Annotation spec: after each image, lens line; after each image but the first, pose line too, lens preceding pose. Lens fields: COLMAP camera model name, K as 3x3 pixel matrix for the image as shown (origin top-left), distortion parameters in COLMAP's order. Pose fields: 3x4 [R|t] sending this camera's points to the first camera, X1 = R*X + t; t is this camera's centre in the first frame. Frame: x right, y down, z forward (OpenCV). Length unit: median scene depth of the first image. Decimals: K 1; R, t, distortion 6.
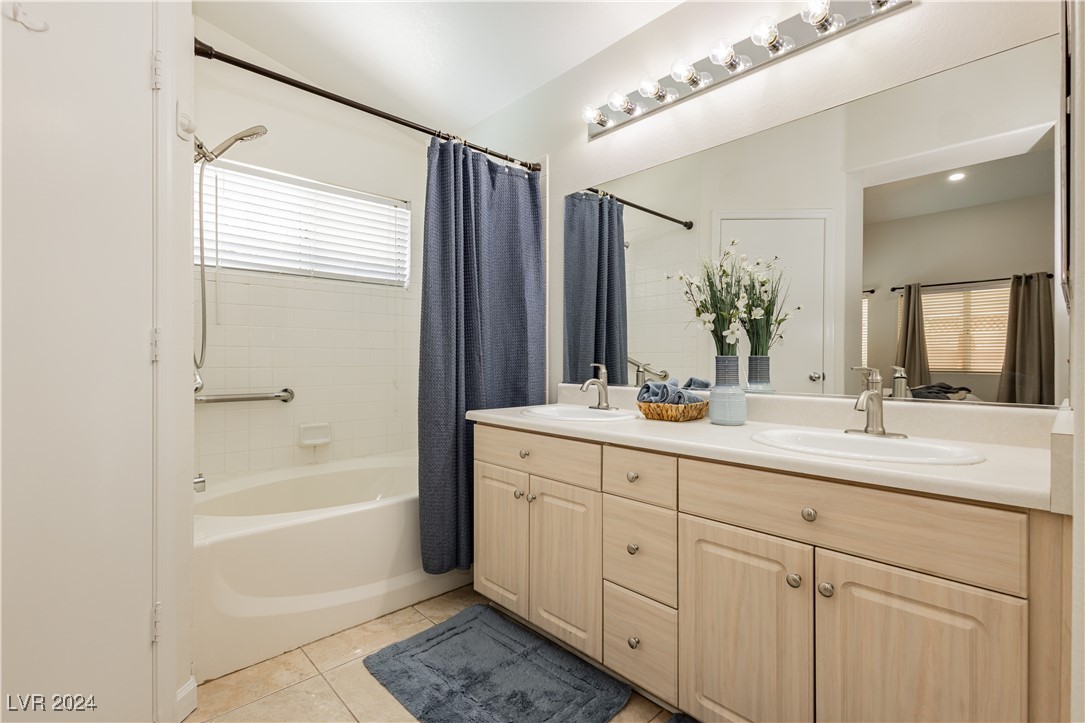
lens RADIAL K [[503.6, 0, 540.7], [0, 503.6, 364.5], [0, 0, 1]] dist [0.000434, -0.000166]
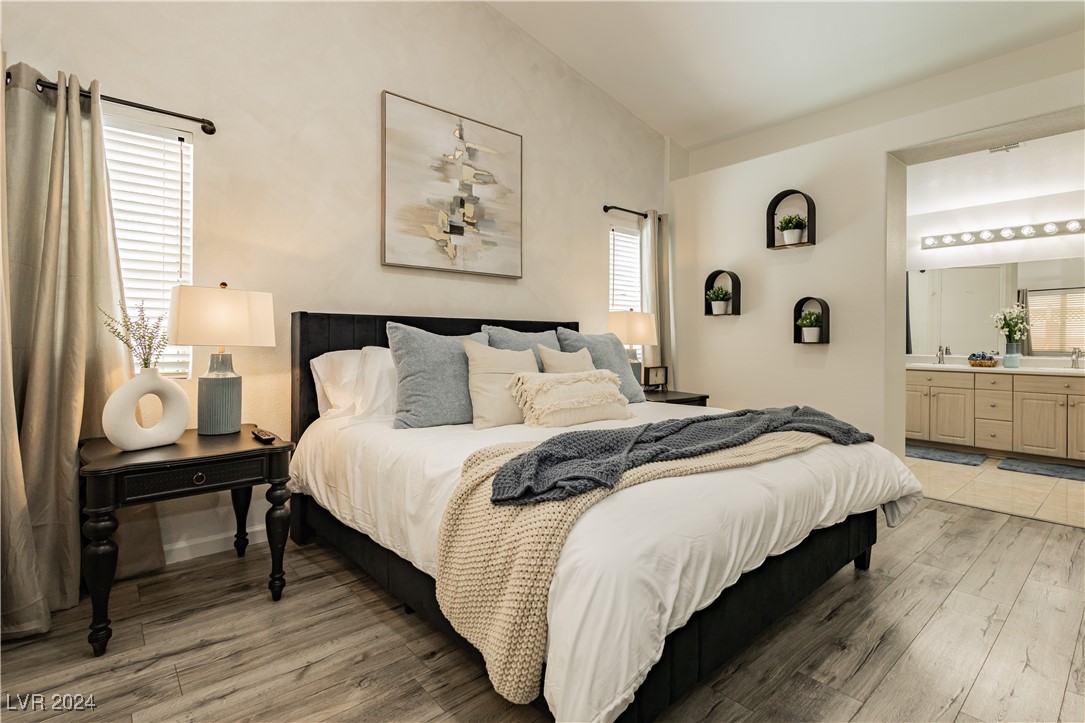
lens RADIAL K [[503.6, 0, 575.4], [0, 503.6, 332.1], [0, 0, 1]] dist [0.000434, -0.000166]
pose [[0.999501, -0.001097, -0.031553, -2.028342], [0.000703, 0.999922, -0.012496, -0.047891], [0.031564, 0.012467, 0.999424, -1.946368]]
